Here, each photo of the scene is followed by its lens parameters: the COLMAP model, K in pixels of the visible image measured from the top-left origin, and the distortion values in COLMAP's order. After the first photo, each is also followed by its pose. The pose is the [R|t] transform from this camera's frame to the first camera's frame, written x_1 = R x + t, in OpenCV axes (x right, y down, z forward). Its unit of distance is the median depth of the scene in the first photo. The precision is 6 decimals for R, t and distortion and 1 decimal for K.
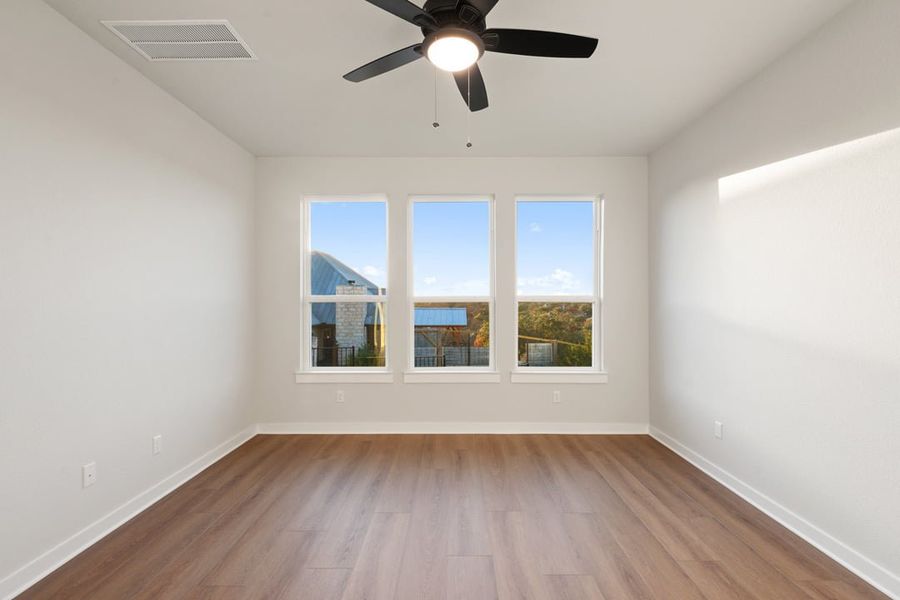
lens RADIAL K [[408.1, 0, 447.5], [0, 408.1, 300.6], [0, 0, 1]] dist [0.005467, -0.008834]
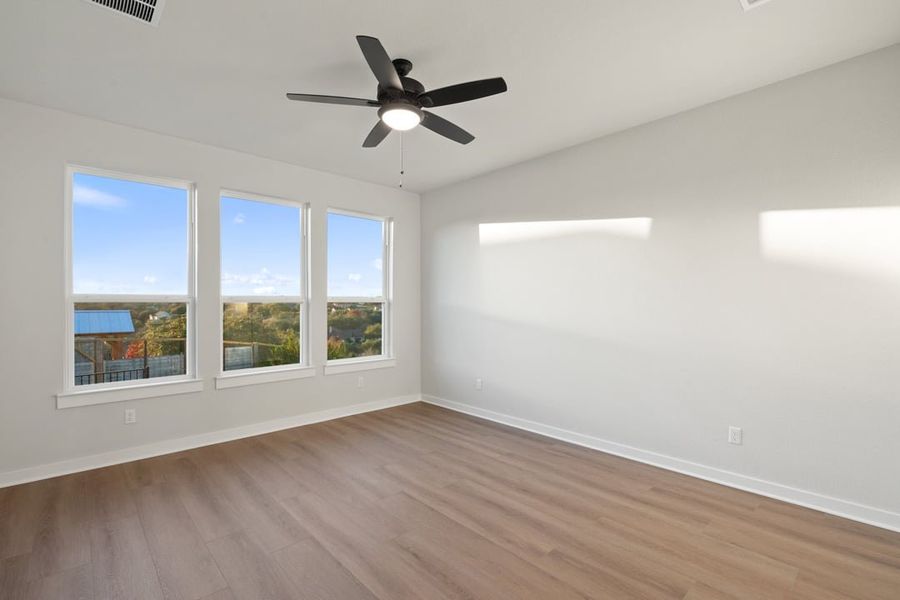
lens RADIAL K [[408.1, 0, 447.5], [0, 408.1, 300.6], [0, 0, 1]] dist [0.005467, -0.008834]
pose [[0.730113, 0.004677, 0.683310, -0.360516], [-0.003305, 0.999989, -0.003313, 0.000700], [-0.683318, 0.000161, 0.730121, -0.042998]]
